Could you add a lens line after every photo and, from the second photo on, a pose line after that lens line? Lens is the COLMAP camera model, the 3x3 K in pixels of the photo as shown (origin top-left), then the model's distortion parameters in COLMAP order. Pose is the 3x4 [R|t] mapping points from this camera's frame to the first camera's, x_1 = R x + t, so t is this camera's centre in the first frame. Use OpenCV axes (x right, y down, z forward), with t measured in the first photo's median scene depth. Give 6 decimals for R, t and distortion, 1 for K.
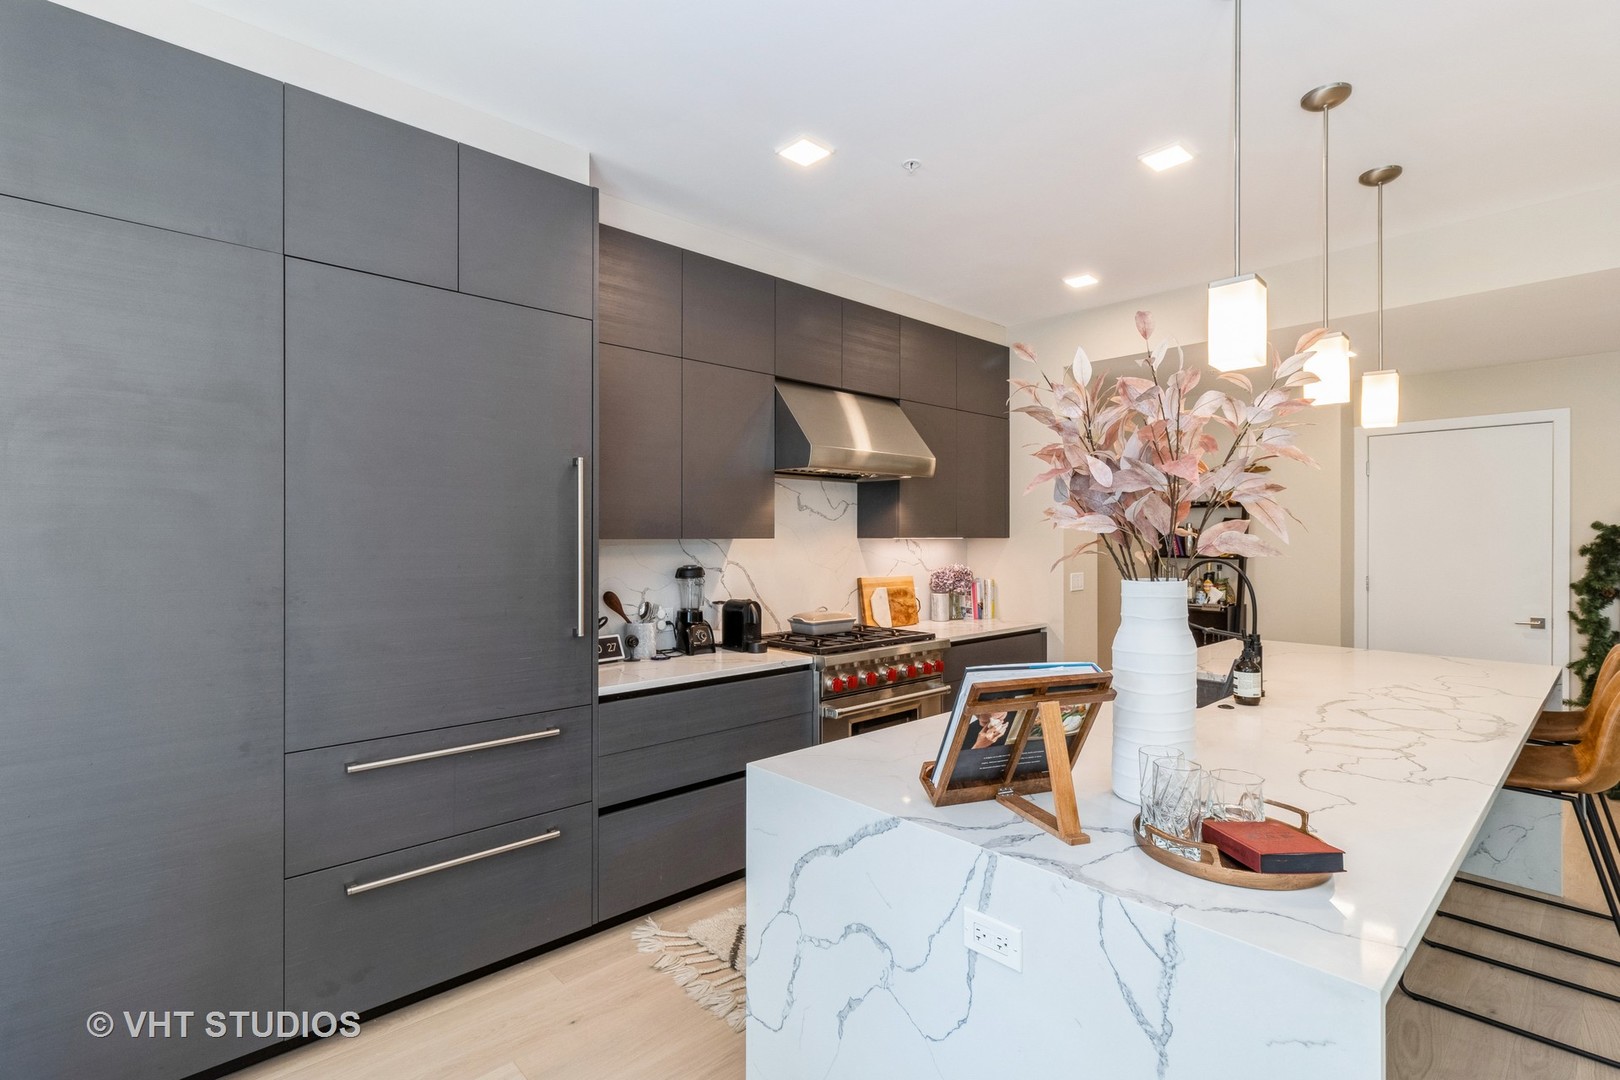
lens RADIAL K [[750.0, 0, 812.3], [0, 750.0, 543.1], [0, 0, 1]] dist [-0.011679, 0.001544]
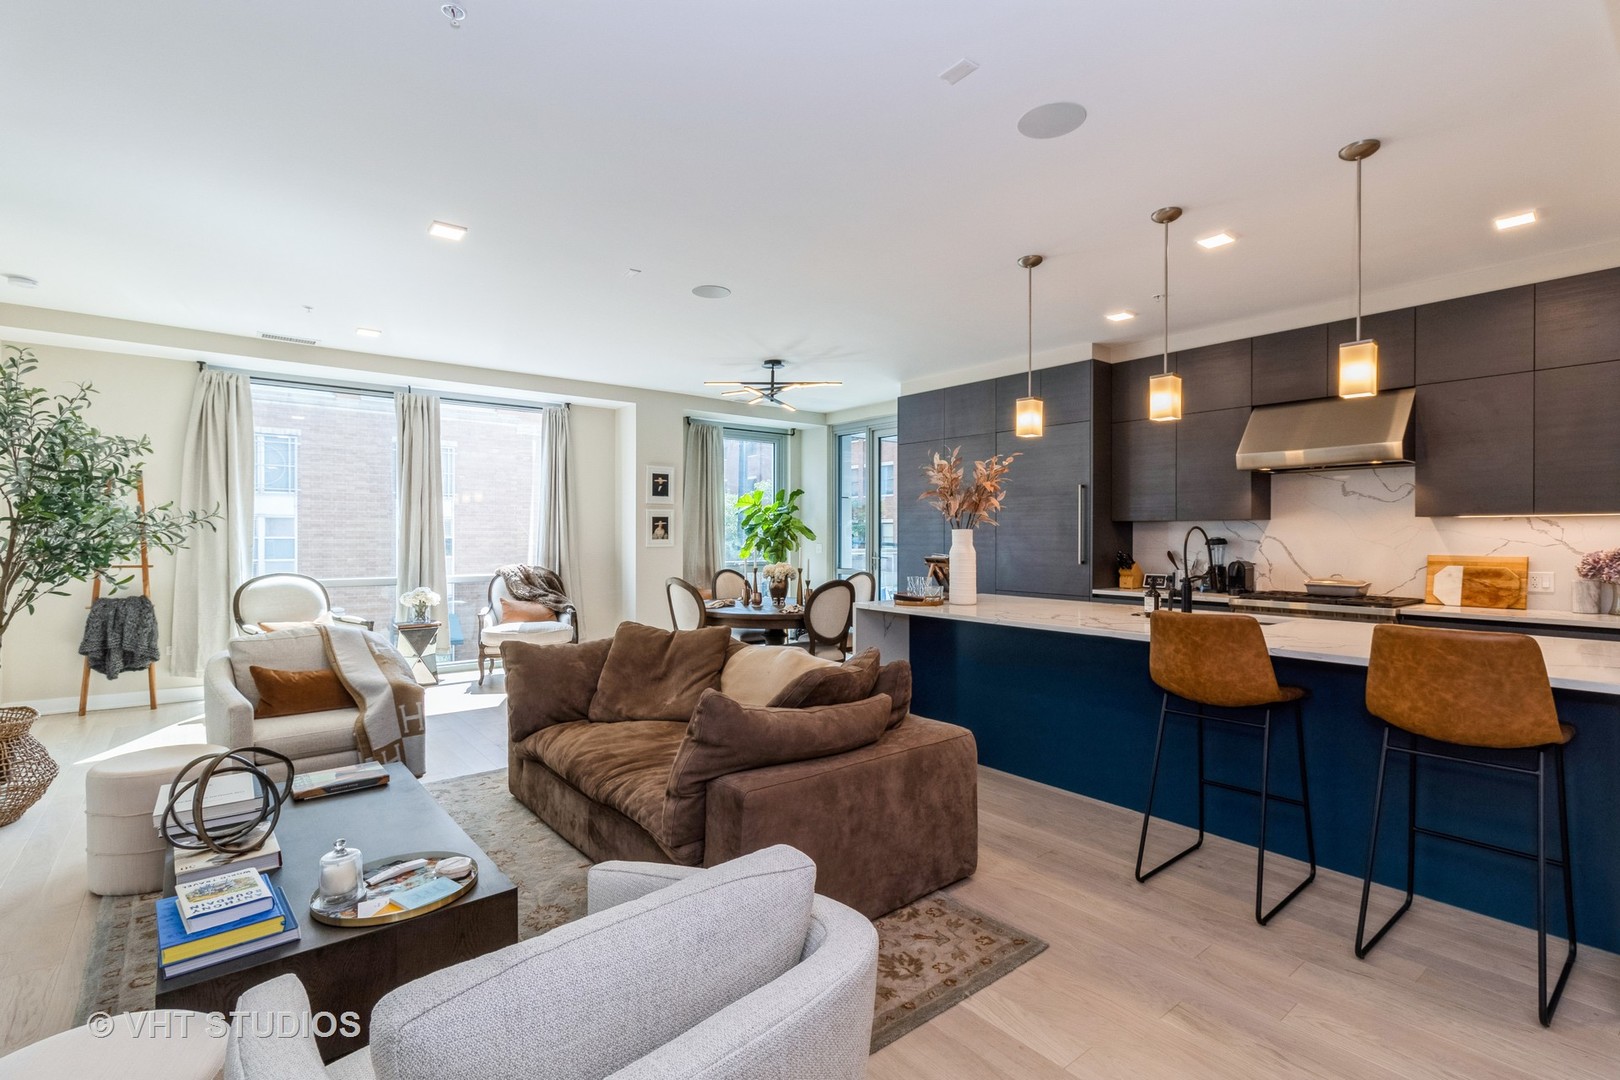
lens RADIAL K [[750.0, 0, 810.3], [0, 750.0, 536.6], [0, 0, 1]] dist [-0.011679, 0.001544]
pose [[-0.059165, 0.004731, -0.998237, 1.389711], [-0.002666, 0.999984, 0.004897, 0.021068], [0.998245, 0.002951, -0.059151, 0.239400]]
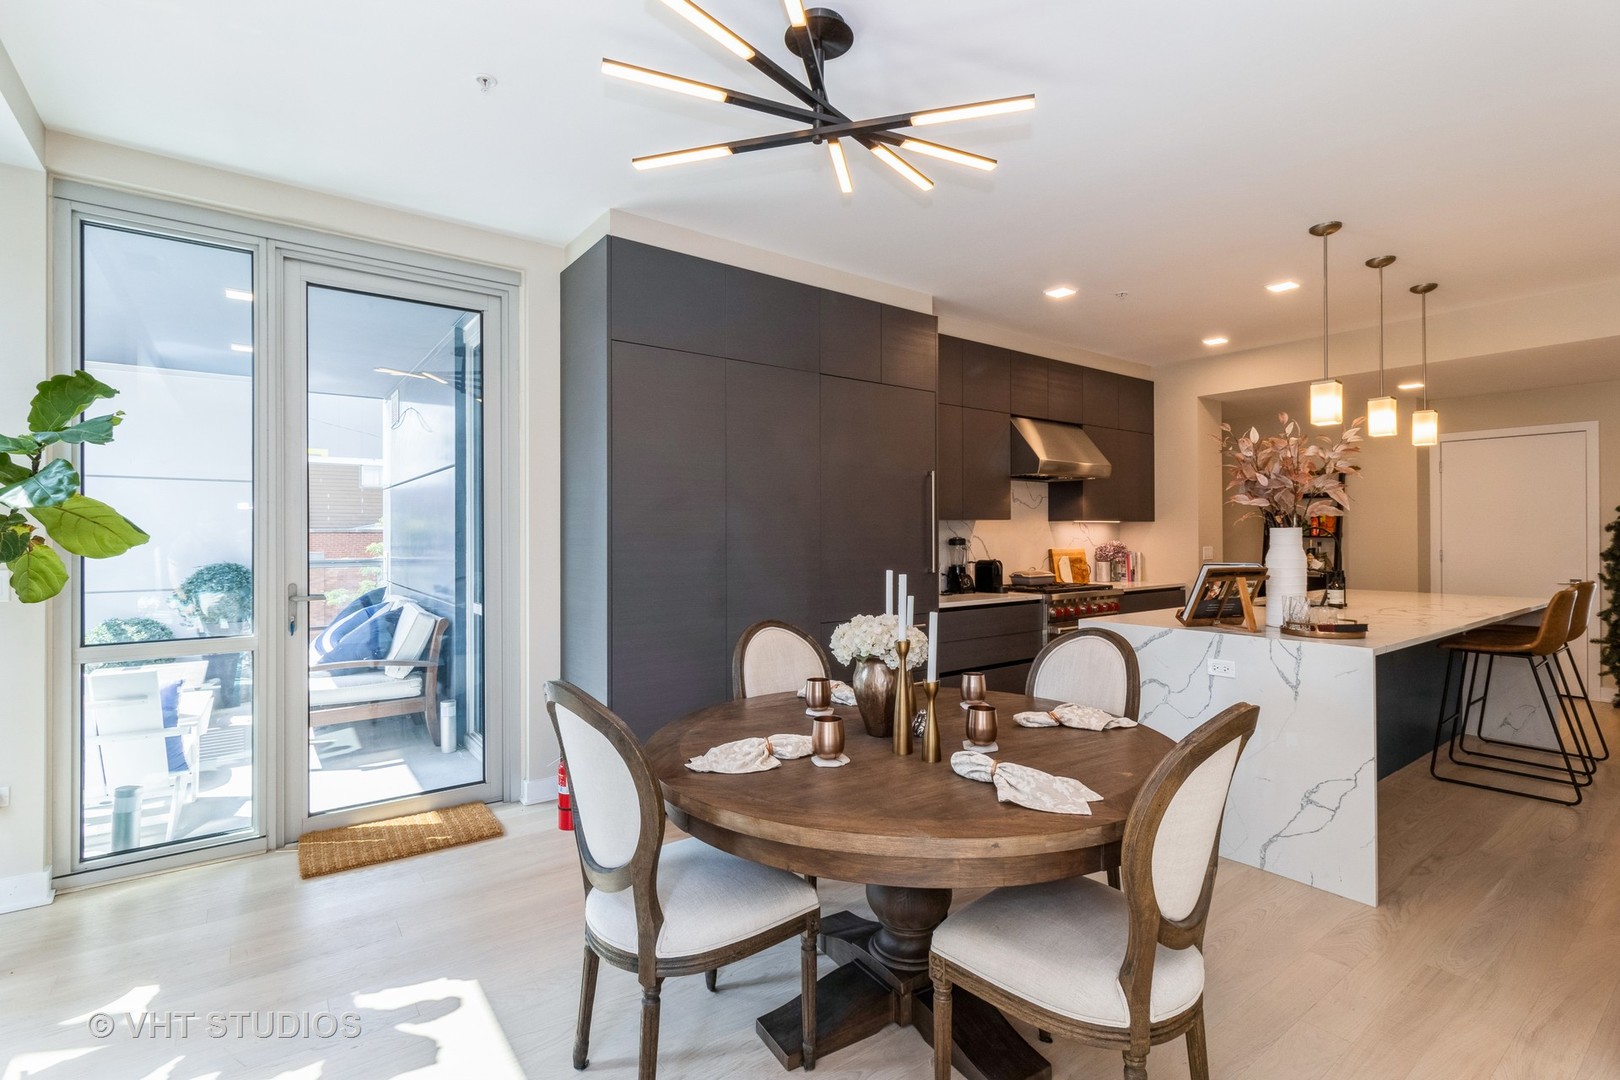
lens RADIAL K [[750.0, 0, 806.7], [0, 750.0, 534.0], [0, 0, 1]] dist [-0.011679, 0.001544]
pose [[0.994487, -0.002949, -0.104820, -0.297728], [0.002121, 0.999966, -0.008004, 0.033893], [0.104840, 0.007737, 0.994459, -0.554807]]
